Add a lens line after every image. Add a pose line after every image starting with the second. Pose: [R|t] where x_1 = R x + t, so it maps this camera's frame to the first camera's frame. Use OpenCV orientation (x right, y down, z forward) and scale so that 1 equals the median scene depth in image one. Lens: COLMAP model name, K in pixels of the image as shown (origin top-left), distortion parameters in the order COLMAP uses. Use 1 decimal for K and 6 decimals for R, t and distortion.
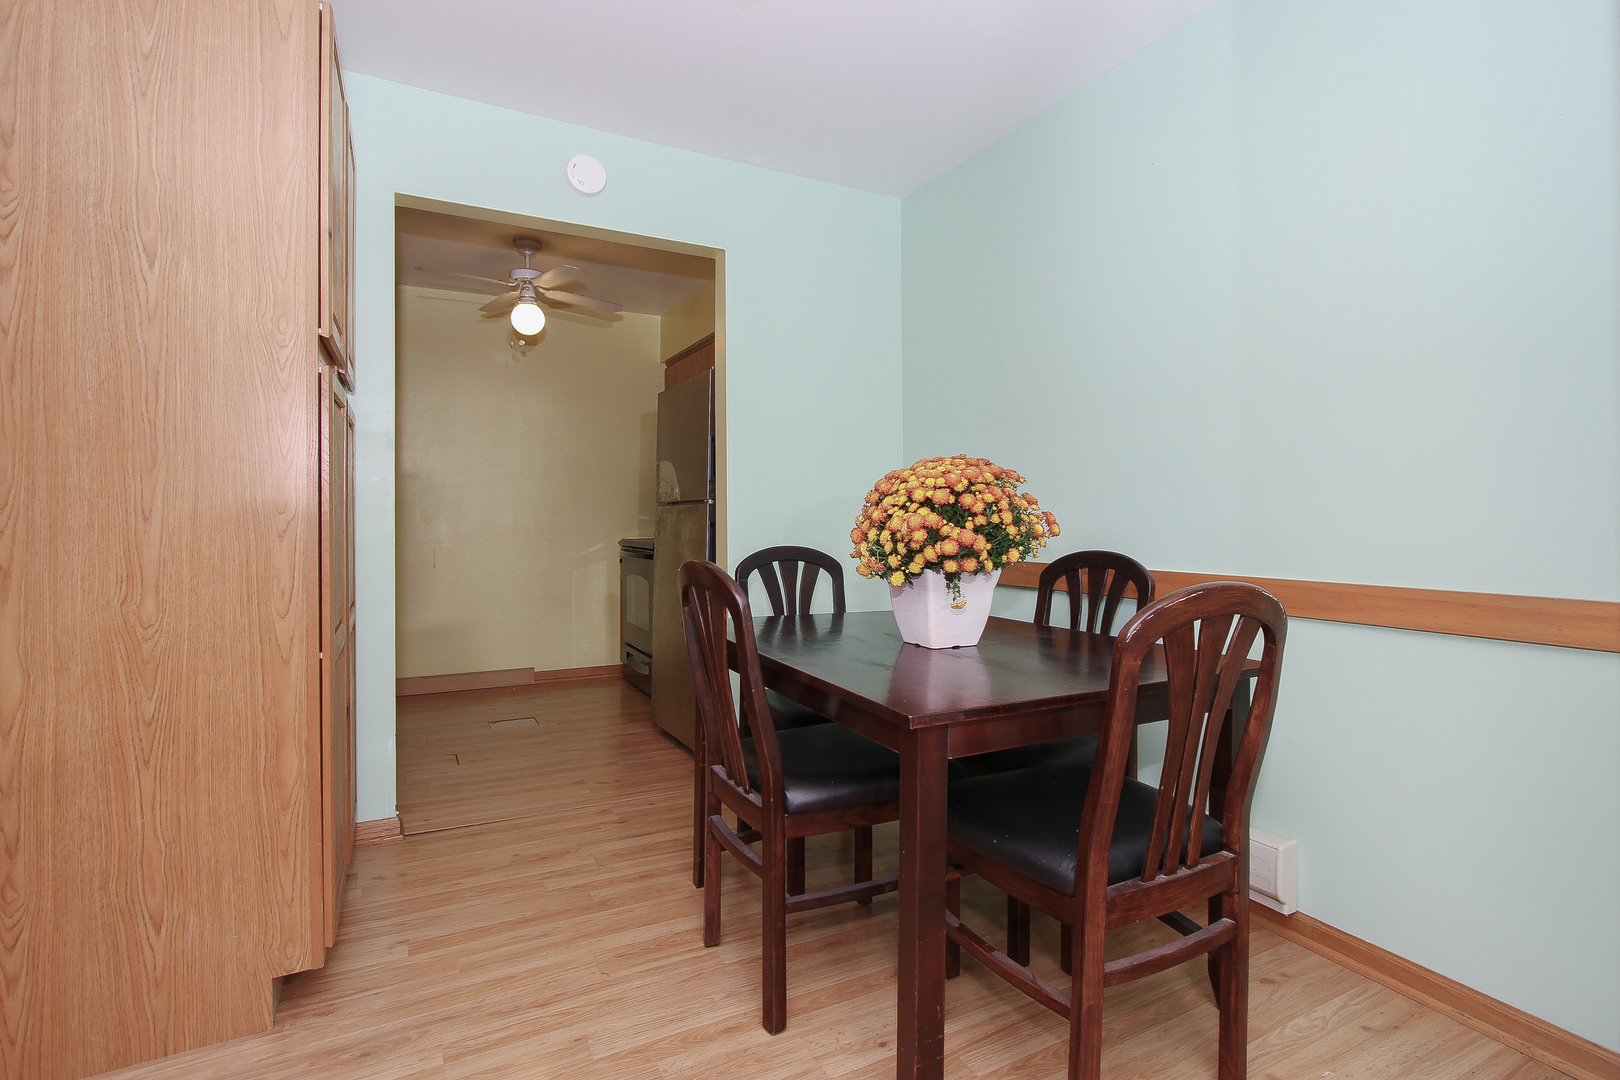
lens RADIAL K [[809.7, 0, 873.8], [0, 809.7, 502.0], [0, 0, 1]] dist [-0.006572, 0.000046]
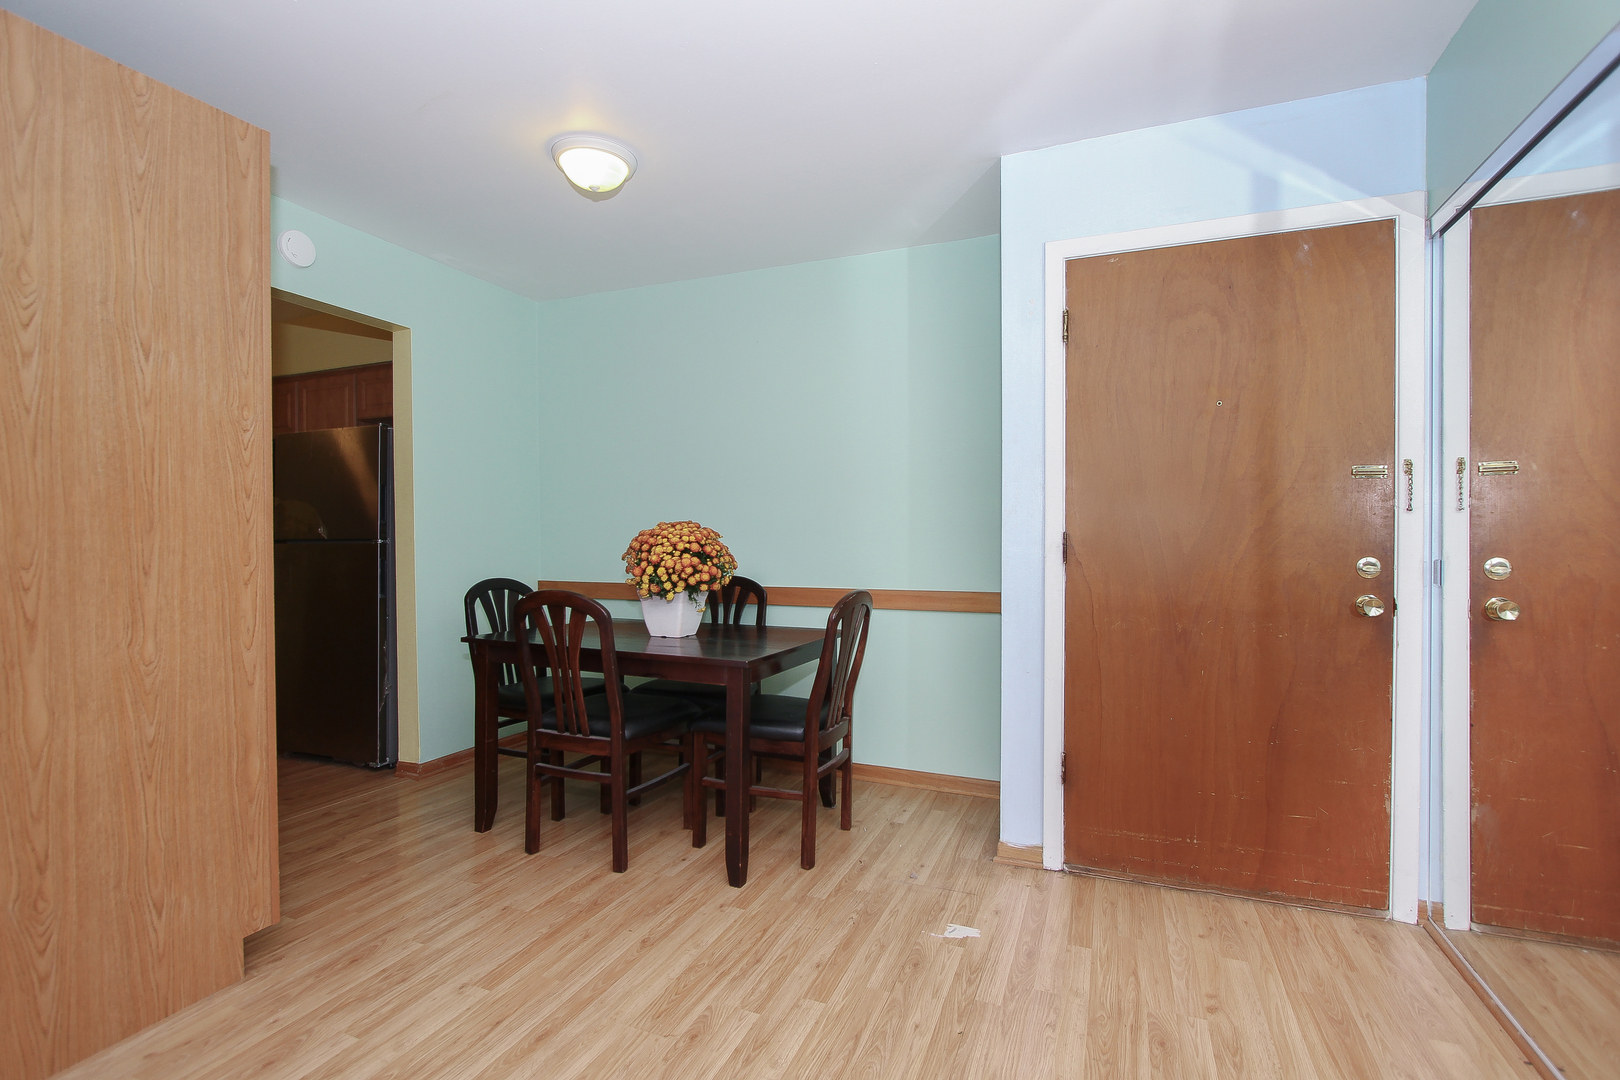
lens RADIAL K [[756.0, 0, 810.0], [0, 756.0, 540.0], [0, 0, 1]] dist [0.000118, -0.000162]
pose [[0.790922, 0.000535, 0.611917, -0.807502], [-0.012496, 0.999805, 0.015278, -0.057089], [-0.611790, -0.019730, 0.790774, -0.475605]]
